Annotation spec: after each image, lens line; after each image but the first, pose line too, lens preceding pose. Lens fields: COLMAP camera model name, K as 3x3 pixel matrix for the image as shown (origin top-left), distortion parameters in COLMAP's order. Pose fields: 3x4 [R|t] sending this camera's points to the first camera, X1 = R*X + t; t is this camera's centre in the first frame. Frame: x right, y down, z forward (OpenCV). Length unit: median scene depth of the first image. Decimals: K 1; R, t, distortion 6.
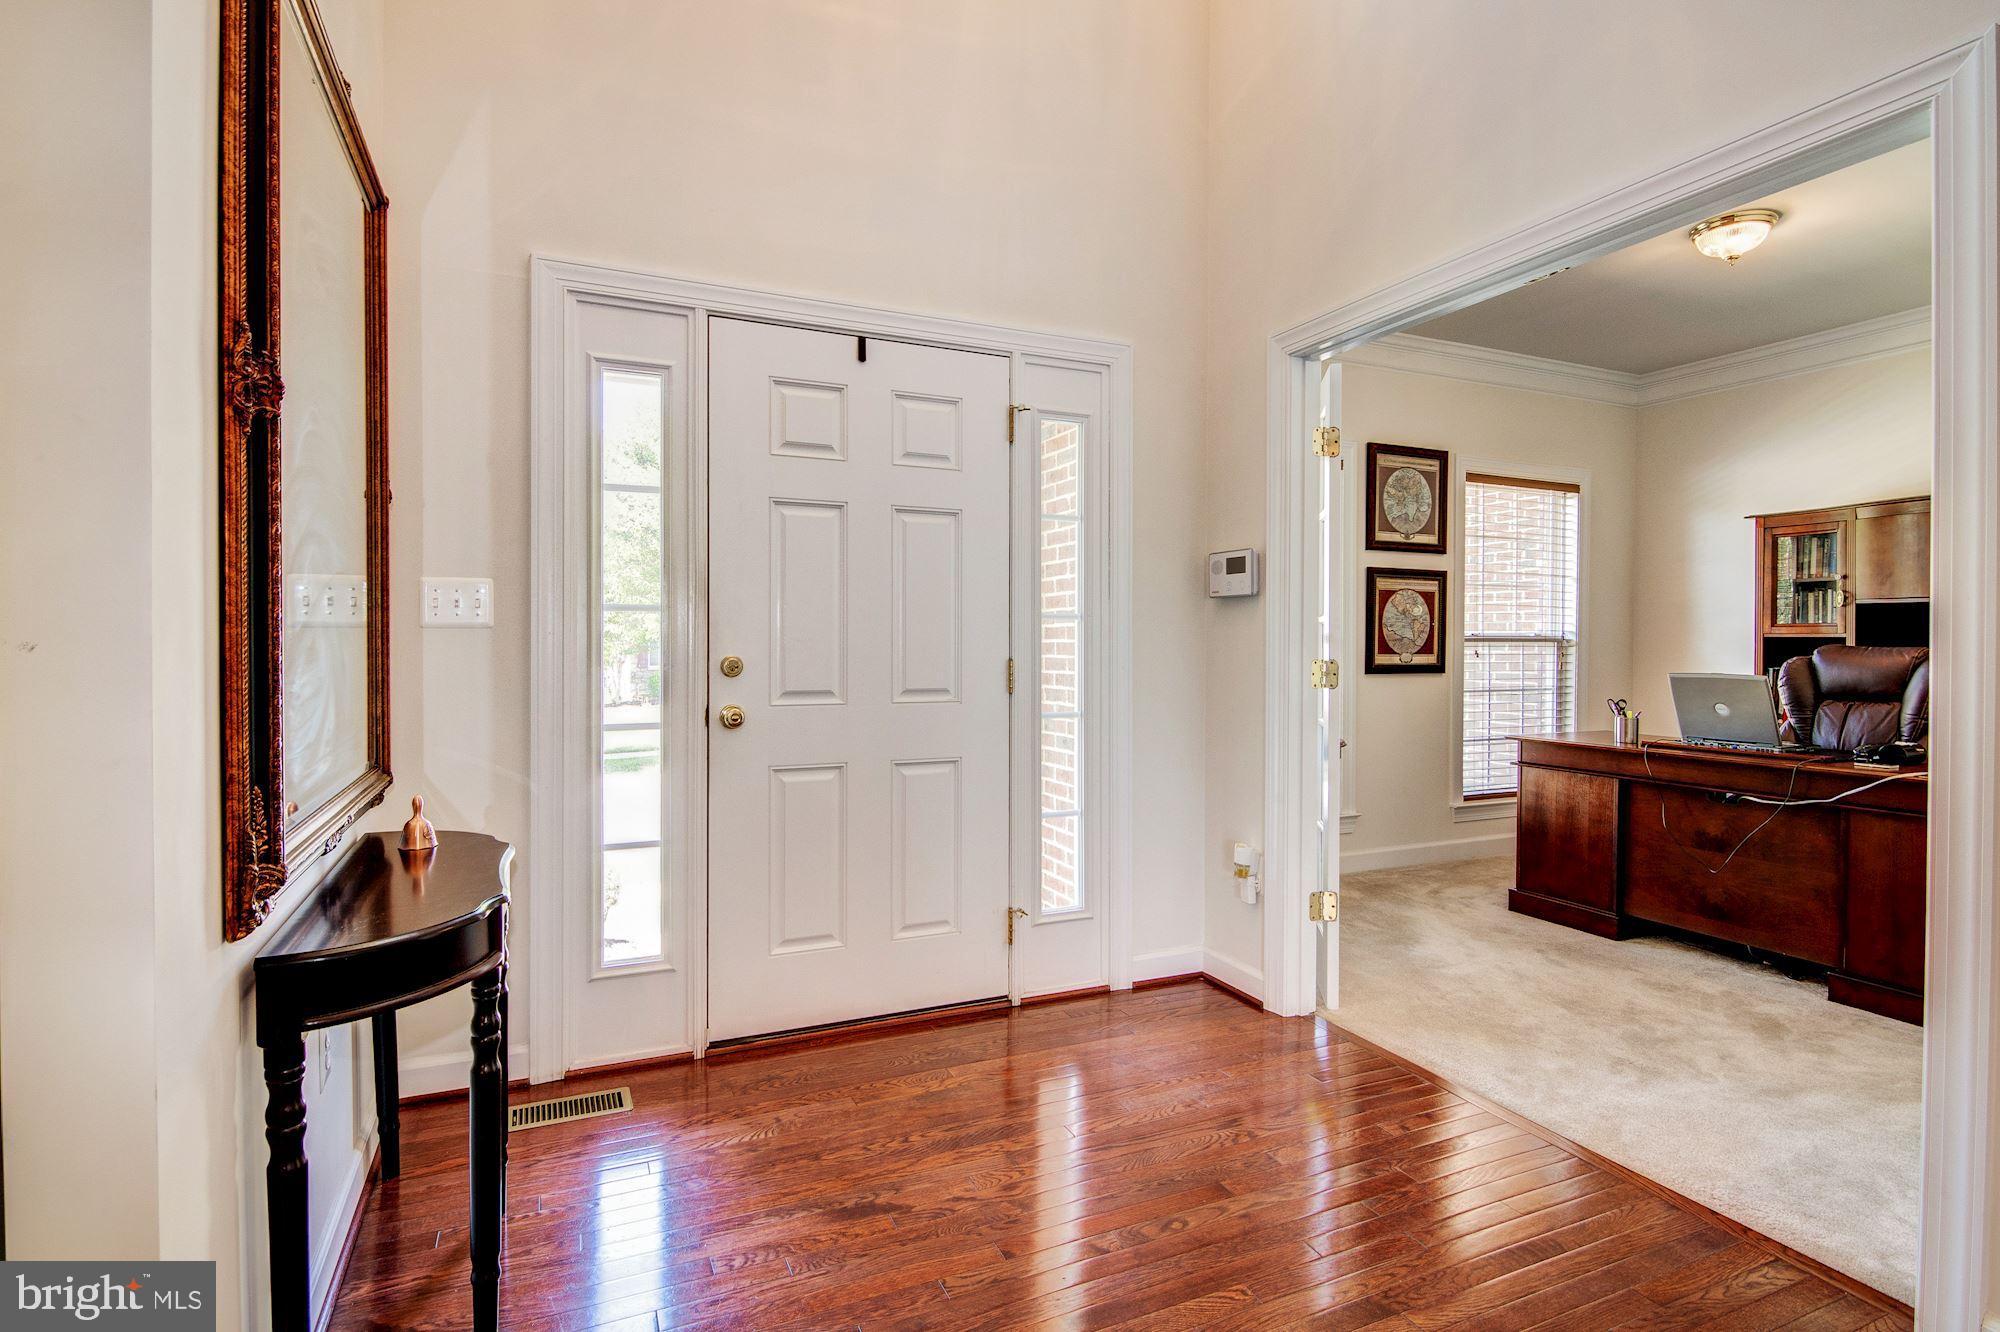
lens RADIAL K [[969.5, 0, 991.4], [0, 969.5, 652.2], [0, 0, 1]] dist [0.006392, -0.007903]
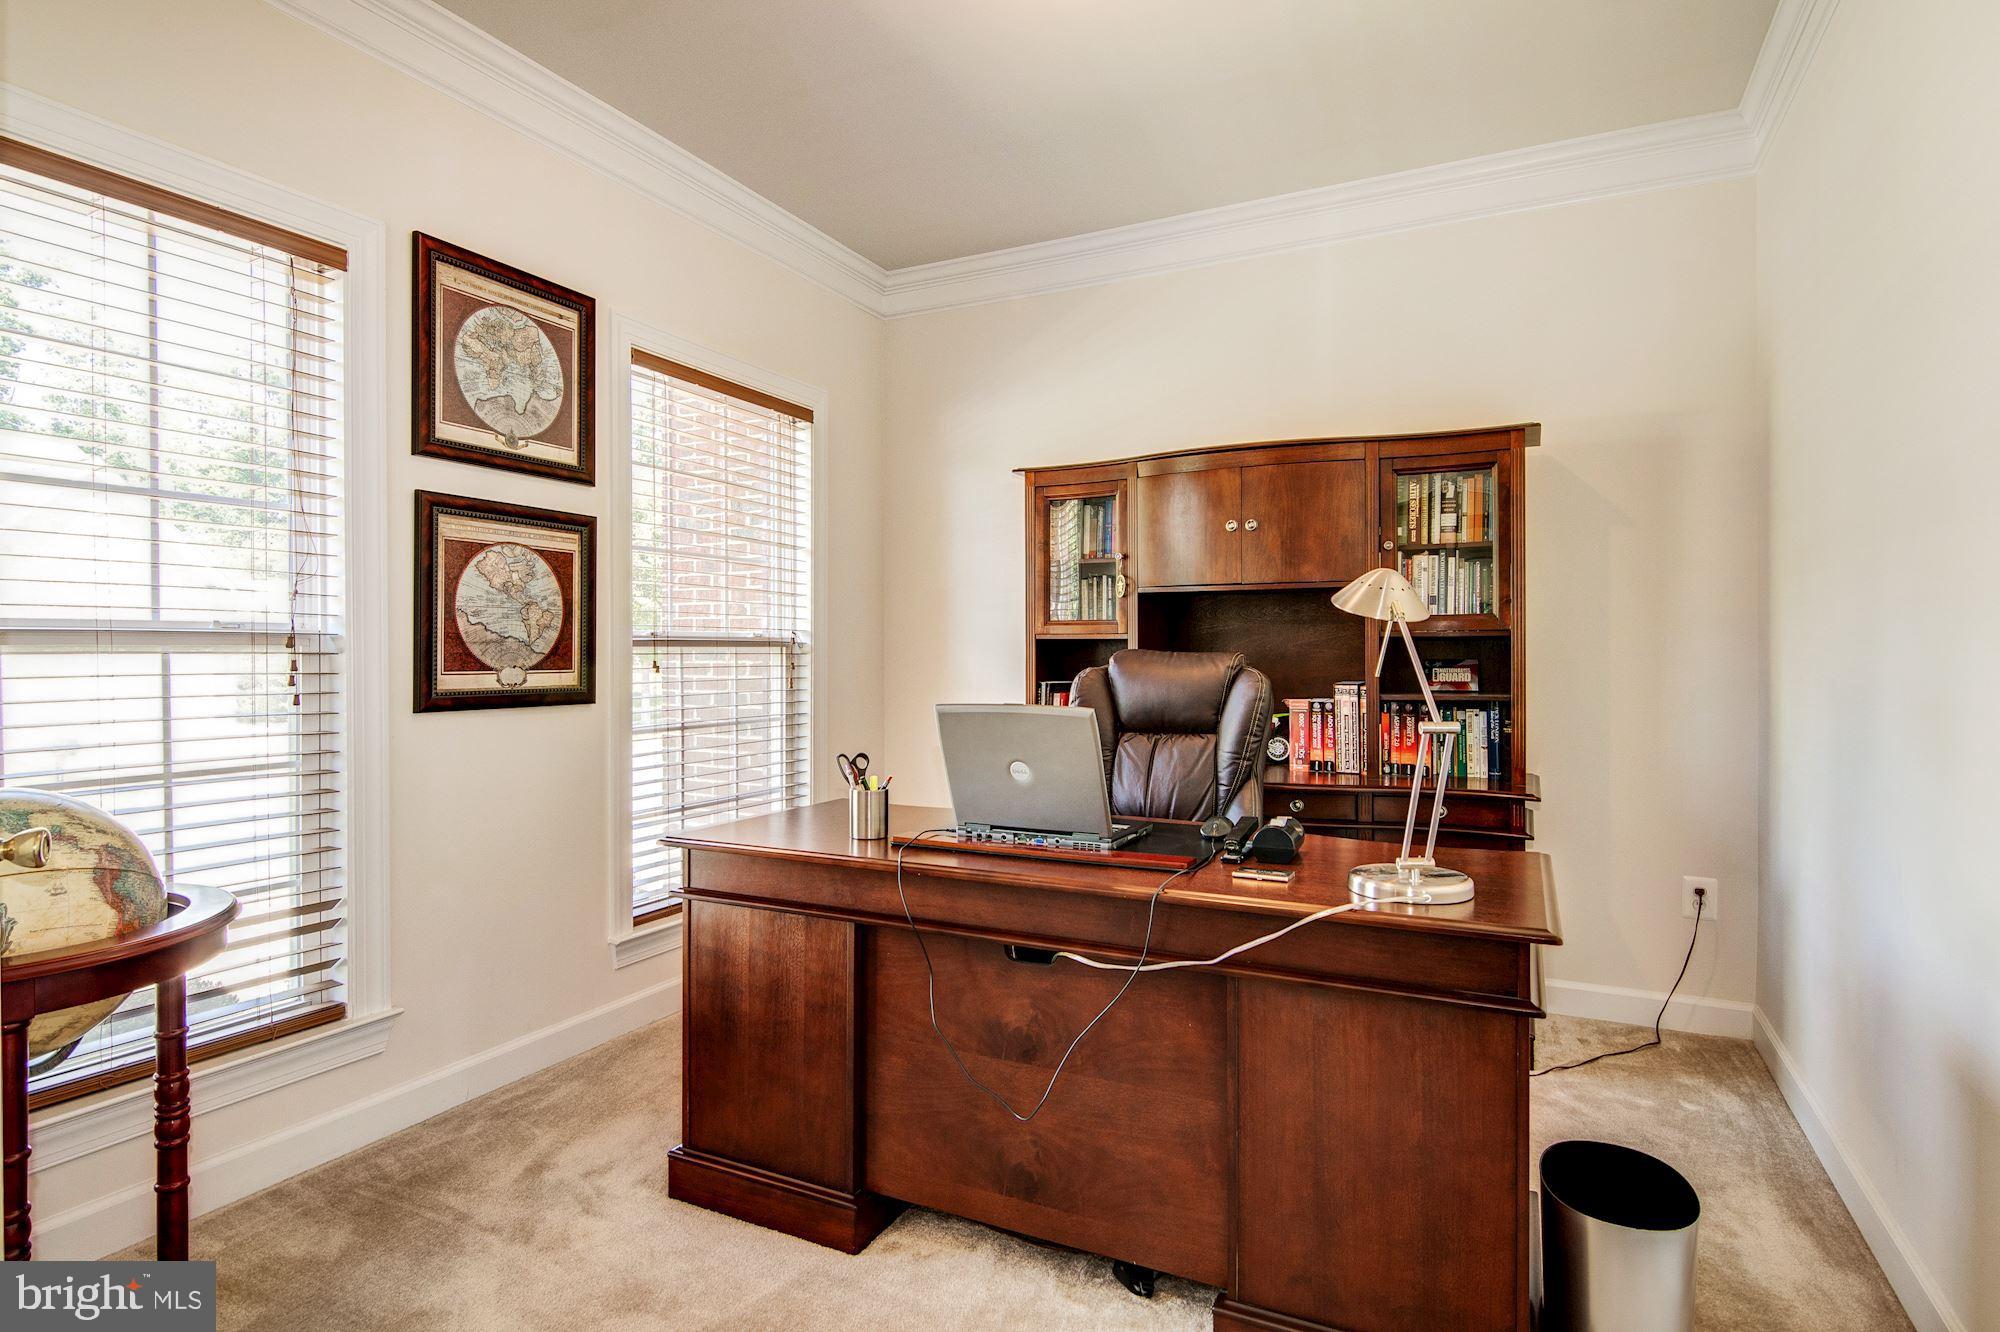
lens RADIAL K [[1074.0, 0, 998.0], [0, 1074.0, 657.9], [0, 0, 1]] dist [-0.001127, -0.000037]
pose [[0.774756, -0.007479, 0.632216, 0.272626], [0.010094, 0.999949, -0.000542, -0.001528], [-0.632180, 0.006801, 0.774792, 0.403076]]
